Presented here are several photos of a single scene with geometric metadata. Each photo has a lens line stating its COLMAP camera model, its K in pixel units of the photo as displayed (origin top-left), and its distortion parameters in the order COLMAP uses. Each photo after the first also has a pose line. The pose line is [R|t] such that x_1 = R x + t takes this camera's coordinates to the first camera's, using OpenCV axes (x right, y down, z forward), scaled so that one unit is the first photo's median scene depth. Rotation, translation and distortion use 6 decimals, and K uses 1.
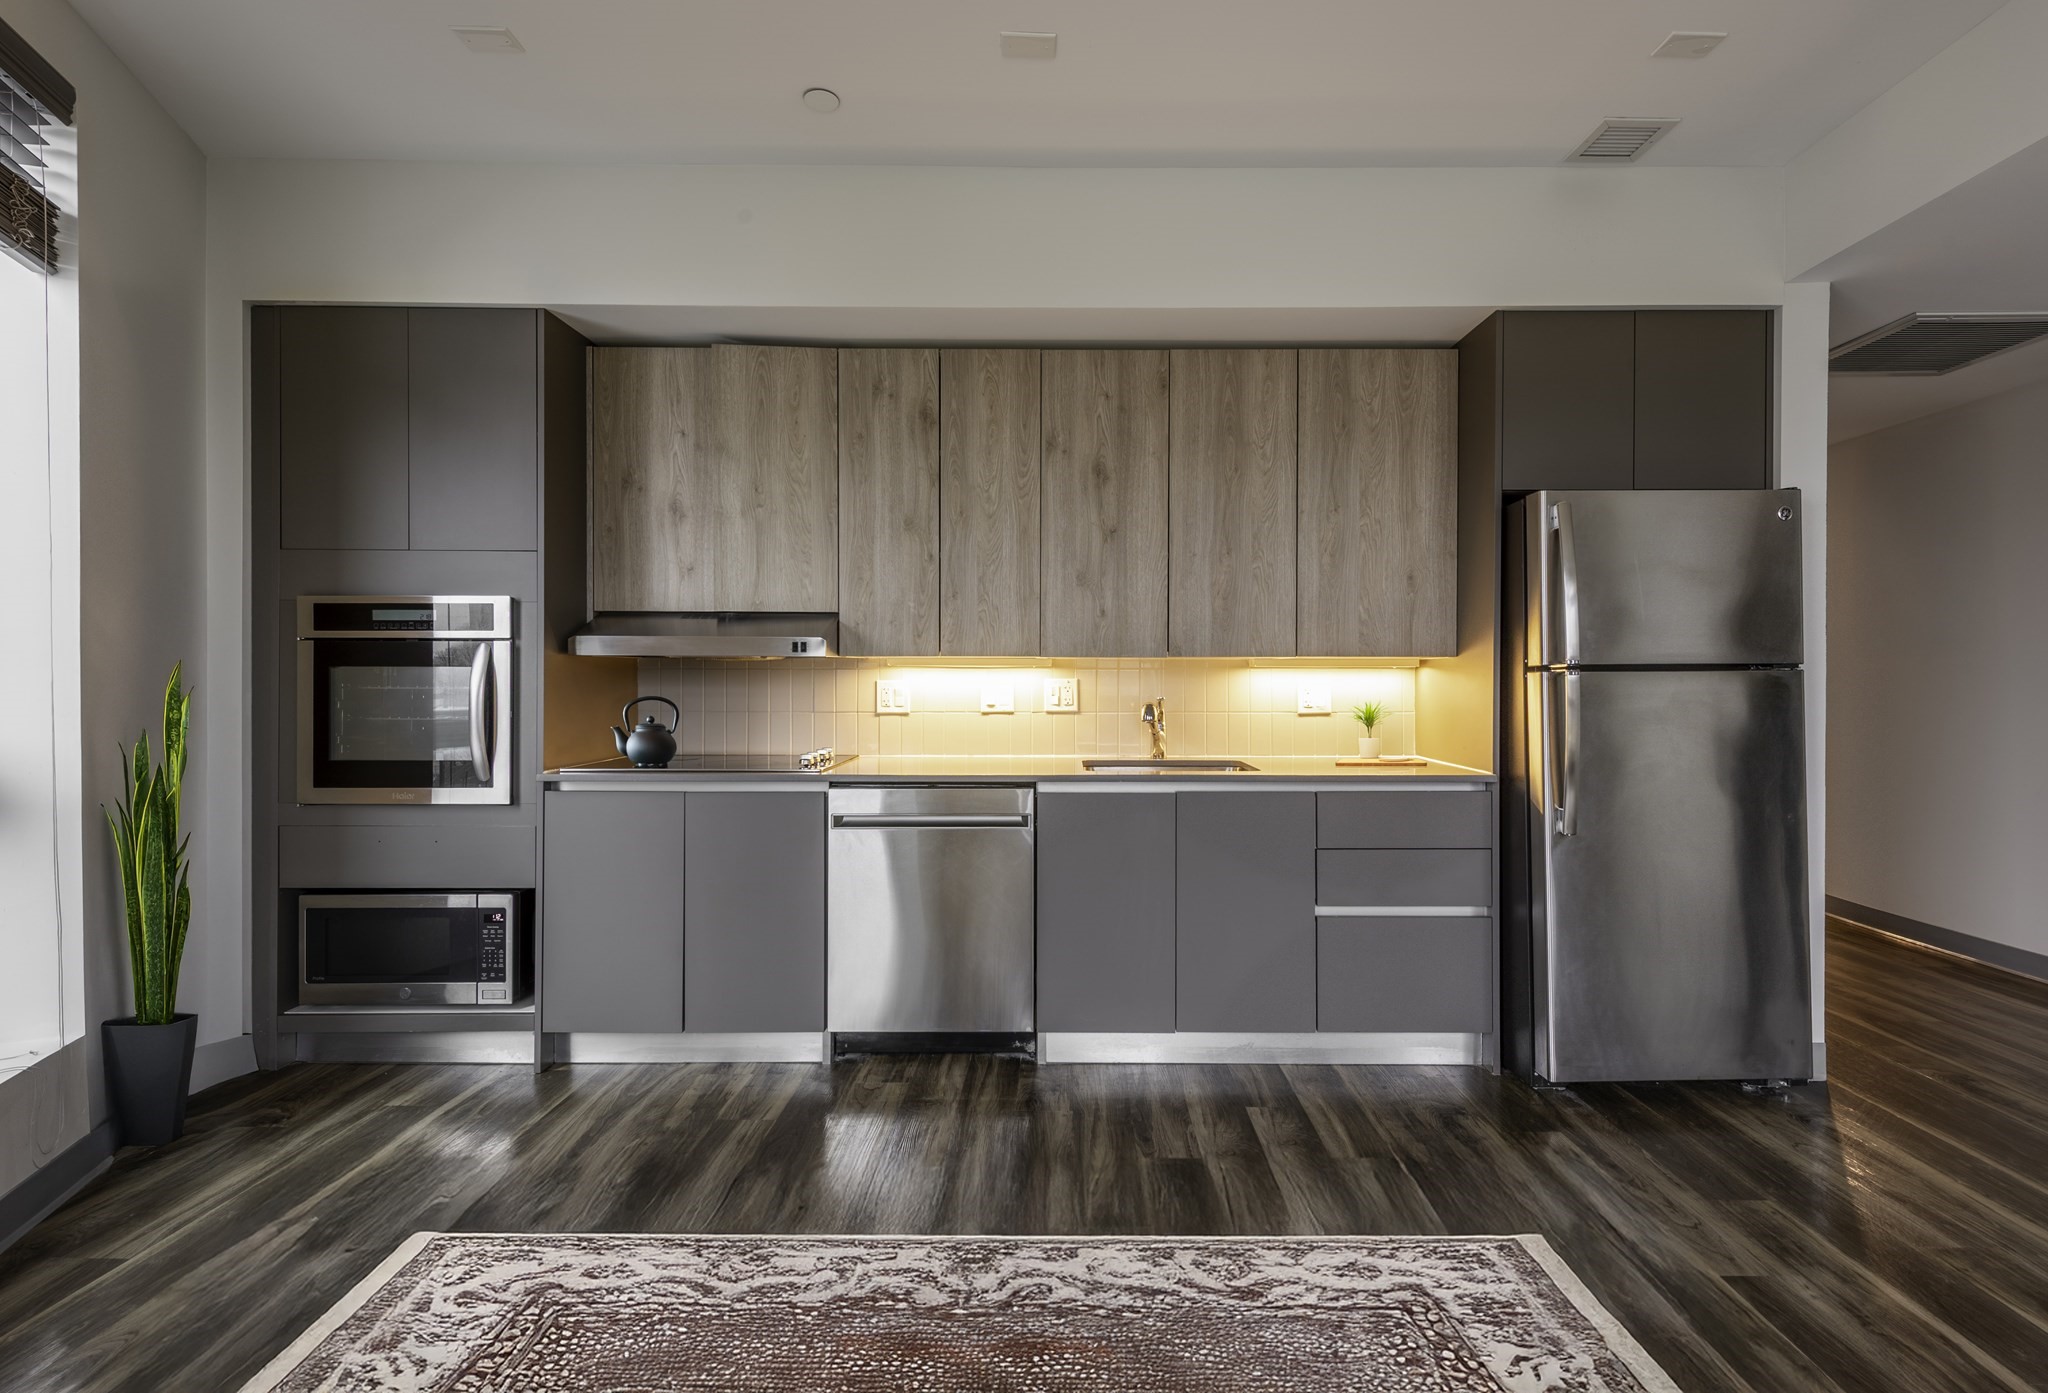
lens RADIAL K [[965.1, 0, 1054.7], [0, 965.1, 685.3], [0, 0, 1]] dist [0.012419, 0.000118]
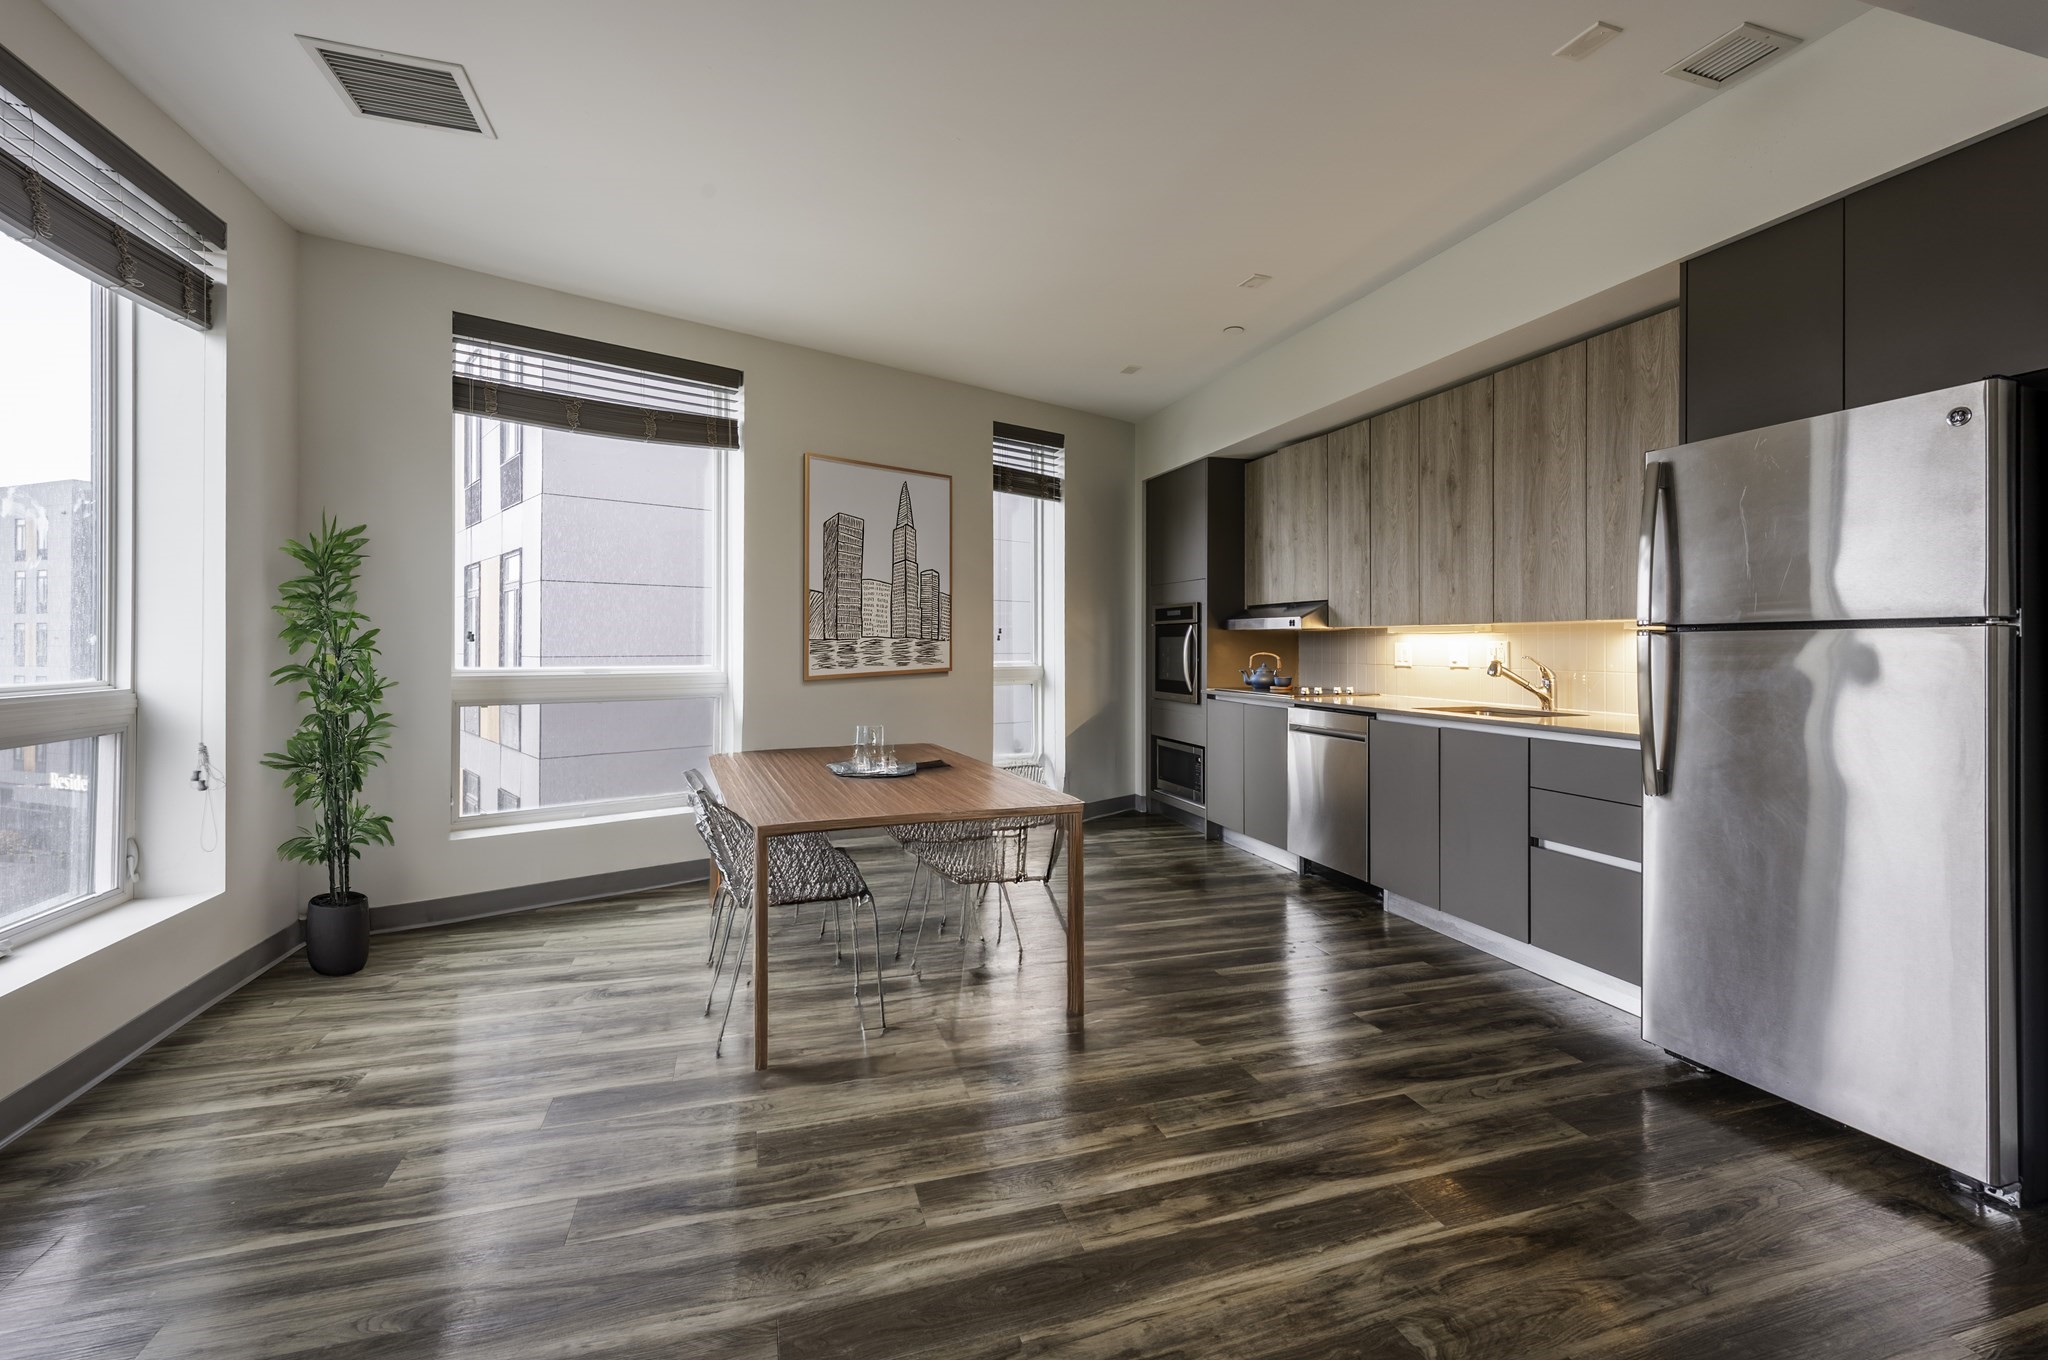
lens RADIAL K [[890.0, 0, 1033.0], [0, 890.0, 644.5], [0, 0, 1]] dist [0.018178, -0.010181]
pose [[0.302124, -0.000254, -0.953269, 1.028683], [-0.002129, 0.999997, -0.000941, 0.000185], [0.953266, 0.002314, 0.302123, 0.096019]]
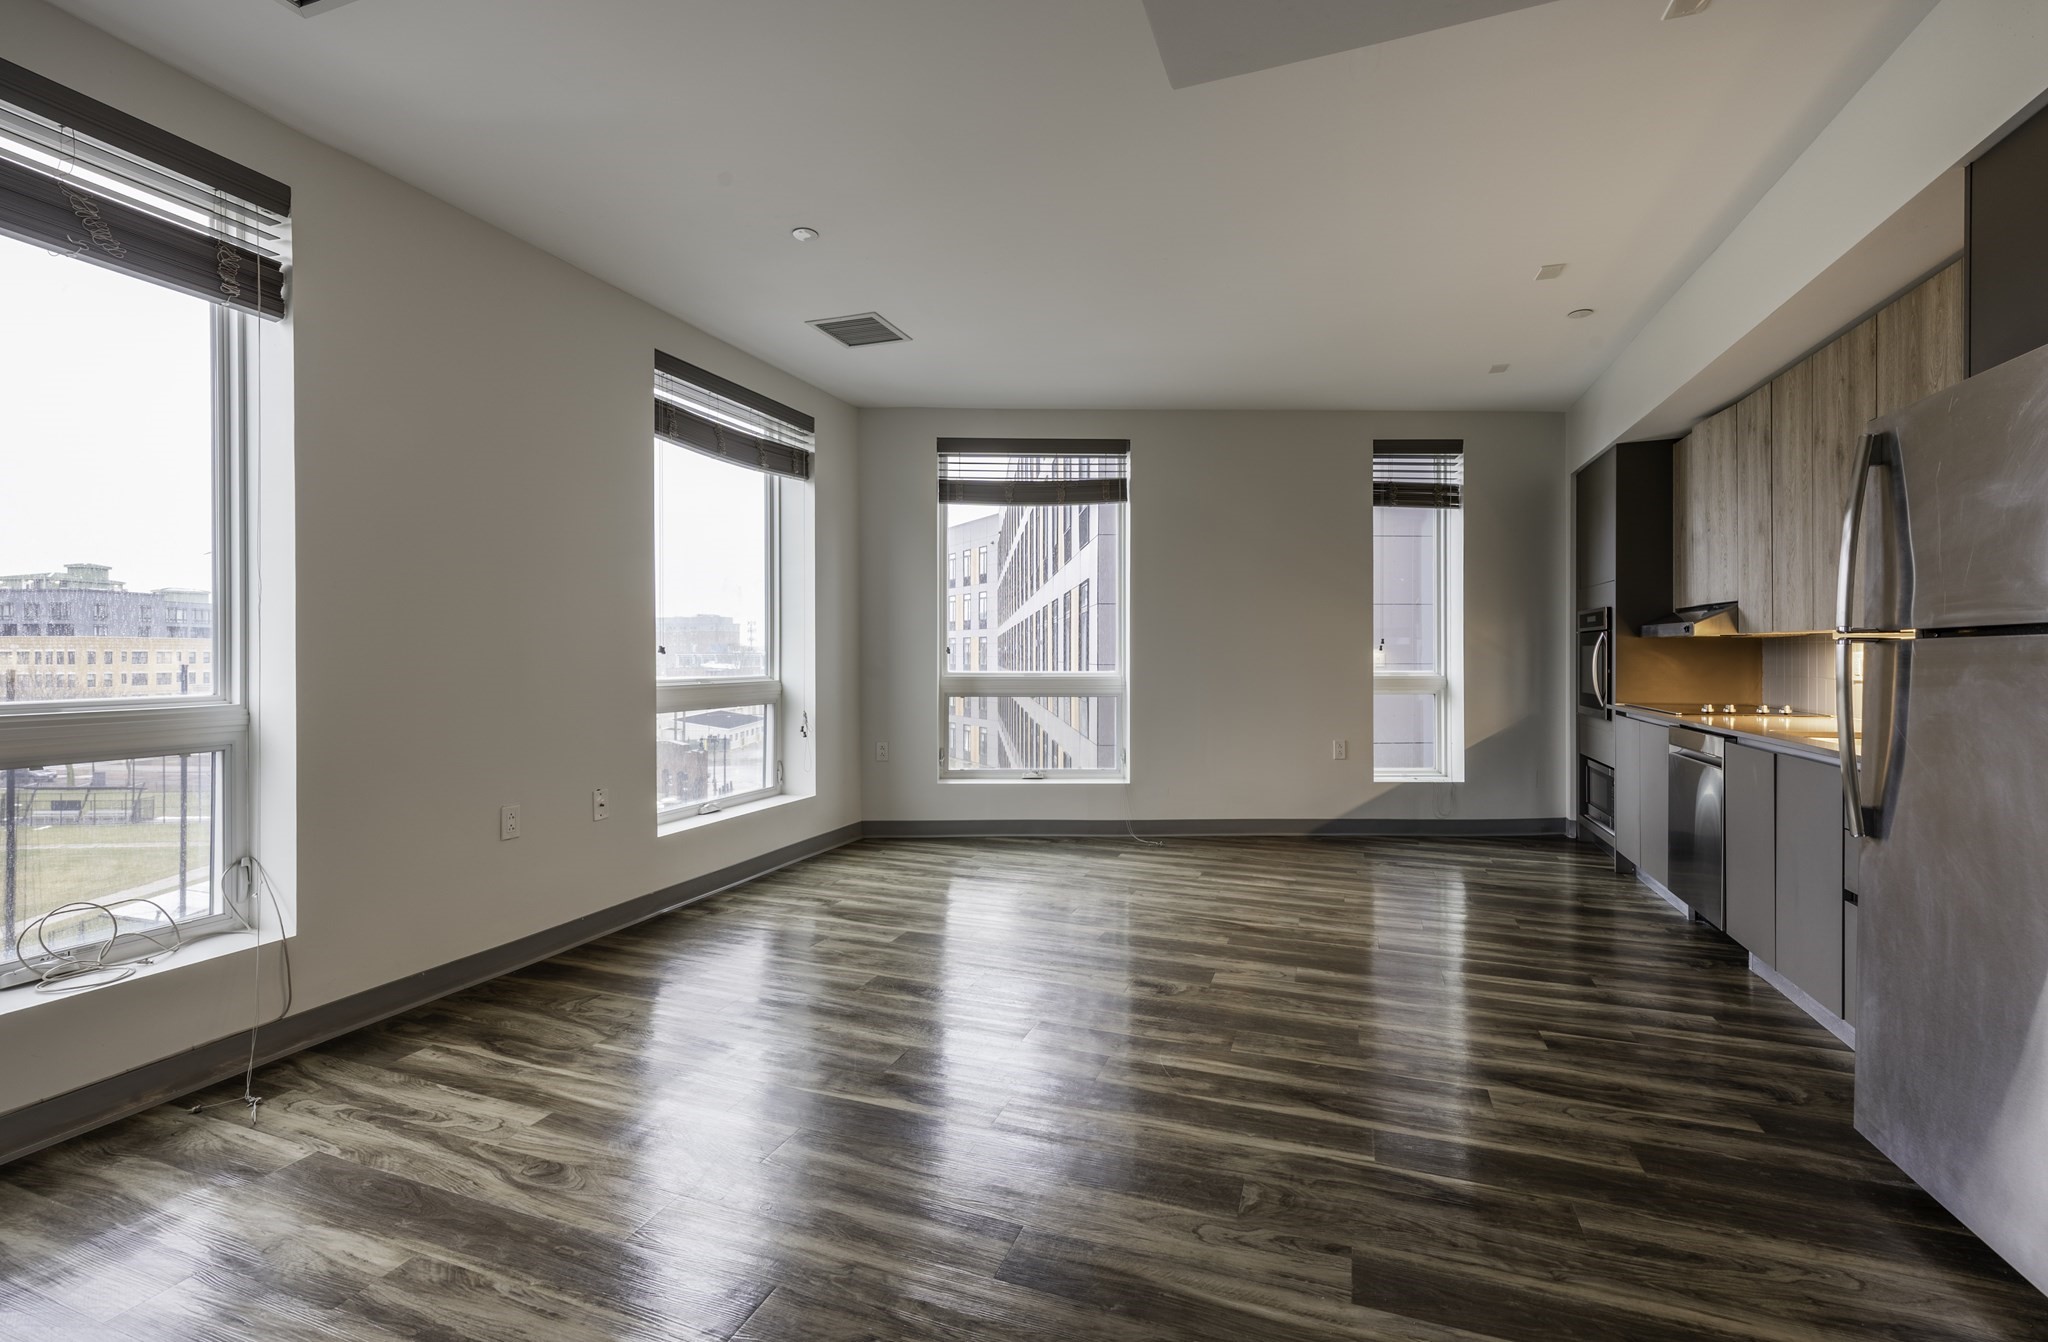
lens RADIAL K [[868.8, 0, 1028.4], [0, 868.8, 661.1], [0, 0, 1]] dist [0.000519, -0.000190]
pose [[-0.349277, 0.007676, -0.936988, 1.246997], [0.000505, 0.999968, 0.008003, -0.002621], [0.937019, 0.002322, -0.349270, 0.502541]]
